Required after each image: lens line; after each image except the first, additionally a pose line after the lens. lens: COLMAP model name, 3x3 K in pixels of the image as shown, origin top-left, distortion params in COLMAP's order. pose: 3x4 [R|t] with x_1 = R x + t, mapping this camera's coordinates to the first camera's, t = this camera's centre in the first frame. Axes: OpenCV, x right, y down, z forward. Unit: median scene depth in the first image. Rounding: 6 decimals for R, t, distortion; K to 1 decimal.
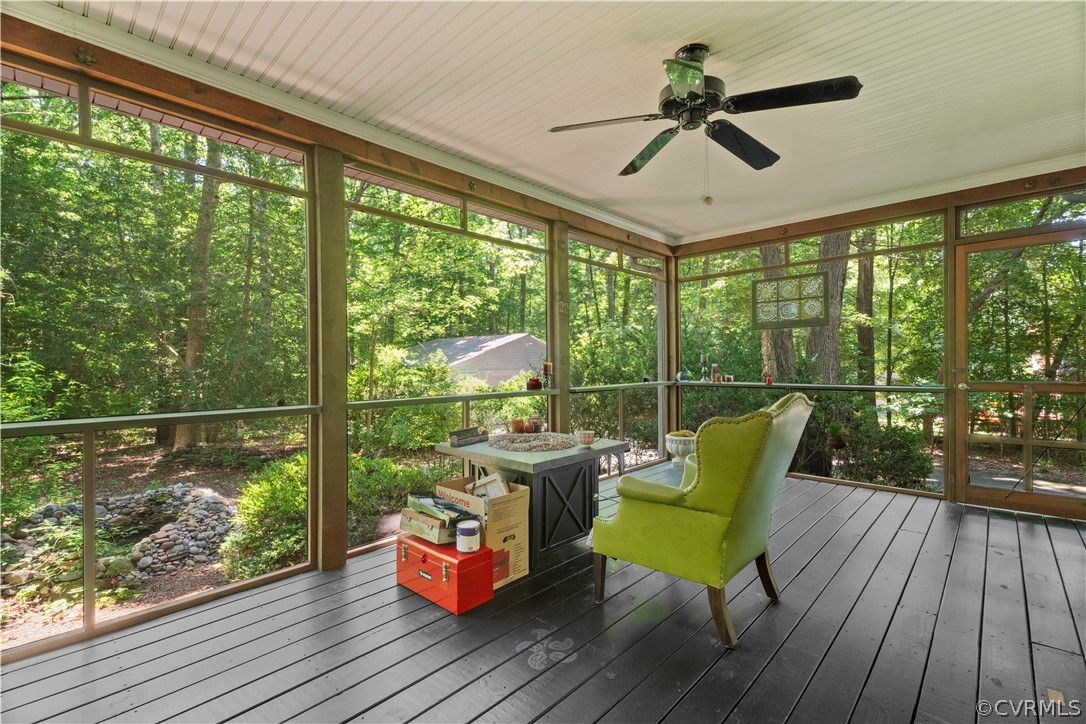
lens RADIAL K [[480.7, 0, 543.8], [0, 480.7, 363.7], [0, 0, 1]] dist [0.004586, -0.000072]
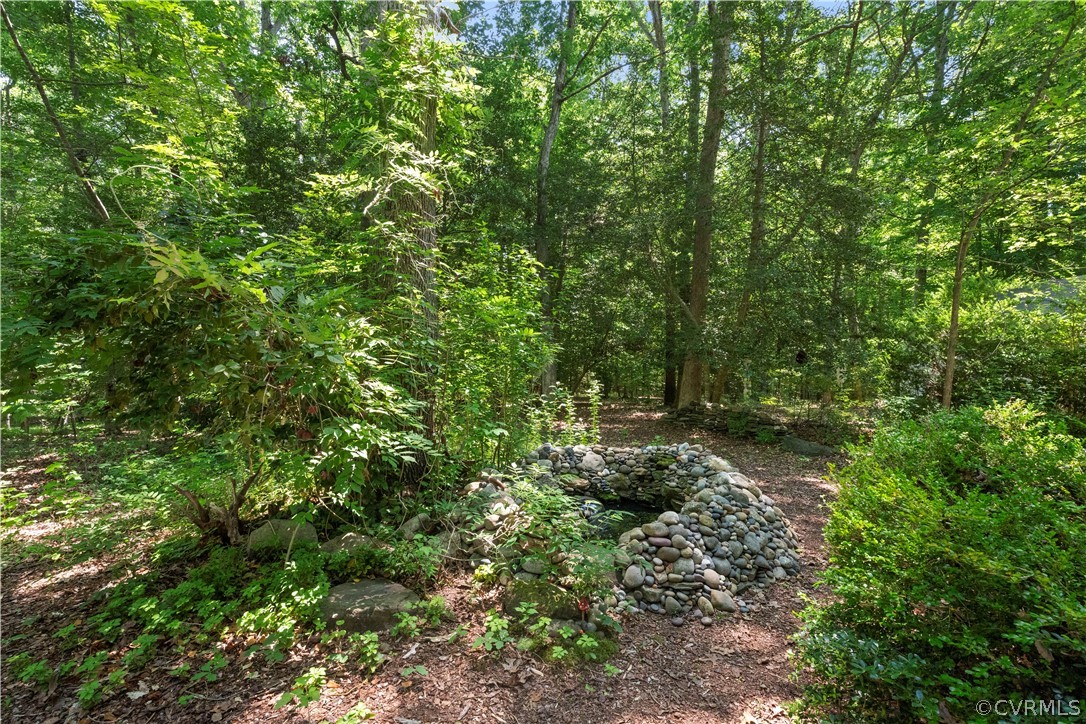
lens RADIAL K [[480.7, 0, 543.0], [0, 480.7, 357.8], [0, 0, 1]] dist [0.004586, -0.000072]
pose [[0.597359, 0.014751, -0.801838, -0.418828], [-0.000329, 0.999835, 0.018148, 0.145160], [0.801974, -0.010577, 0.597266, 0.546164]]
